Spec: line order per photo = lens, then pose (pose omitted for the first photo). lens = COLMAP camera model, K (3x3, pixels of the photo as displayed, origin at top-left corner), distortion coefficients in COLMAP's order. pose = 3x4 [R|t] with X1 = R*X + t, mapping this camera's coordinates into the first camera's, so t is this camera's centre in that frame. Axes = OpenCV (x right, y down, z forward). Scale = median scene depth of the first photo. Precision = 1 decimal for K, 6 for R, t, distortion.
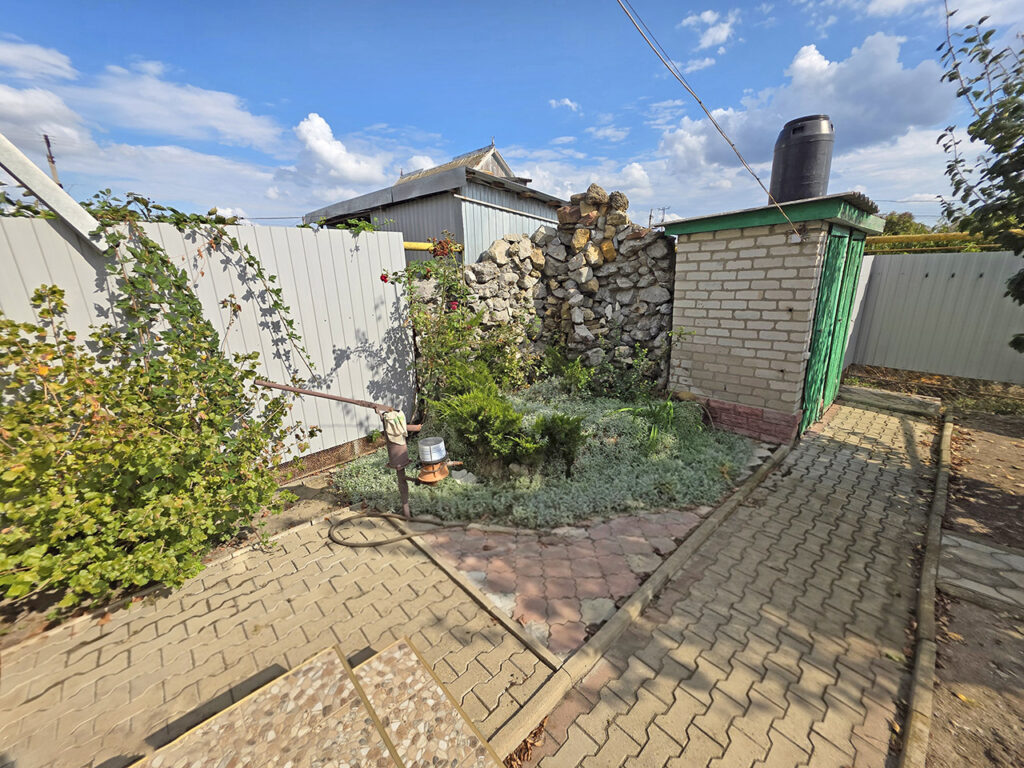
lens RADIAL K [[412.7, 0, 516.3], [0, 412.7, 382.8], [0, 0, 1]] dist [0.007851, 0.000289]
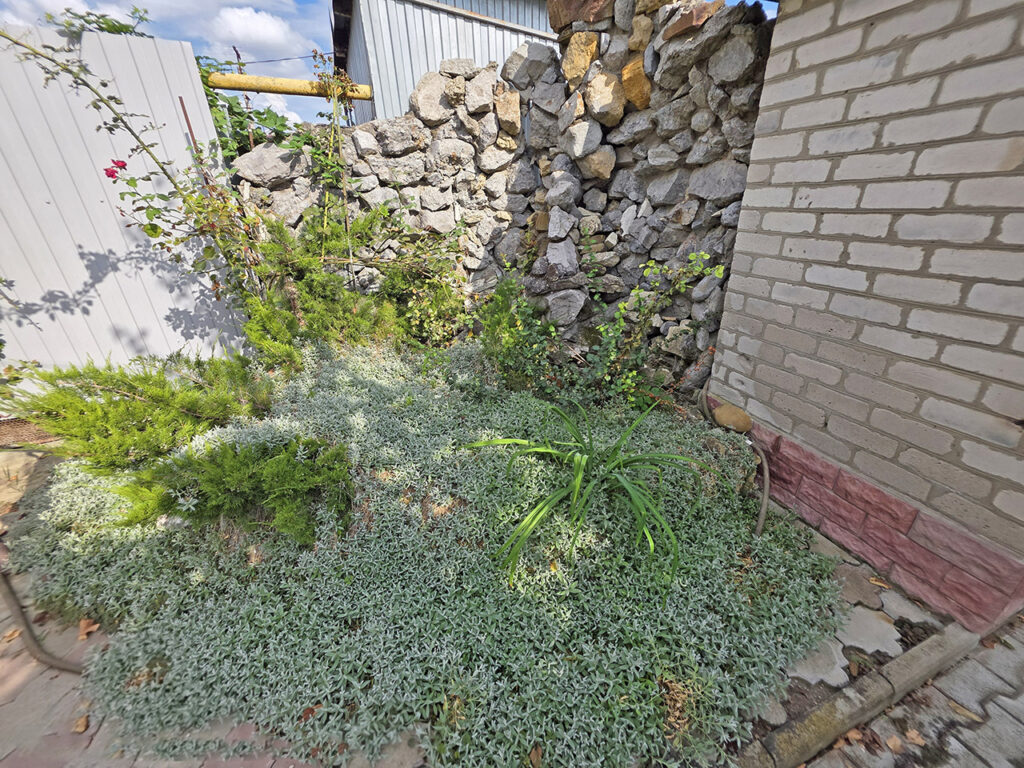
lens RADIAL K [[412.7, 0, 516.3], [0, 412.7, 382.8], [0, 0, 1]] dist [0.007851, 0.000289]
pose [[0.927248, 0.169154, -0.334063, 0.320639], [-0.109151, 0.975506, 0.190984, -0.061631], [0.358186, -0.140626, 0.922999, 0.478310]]
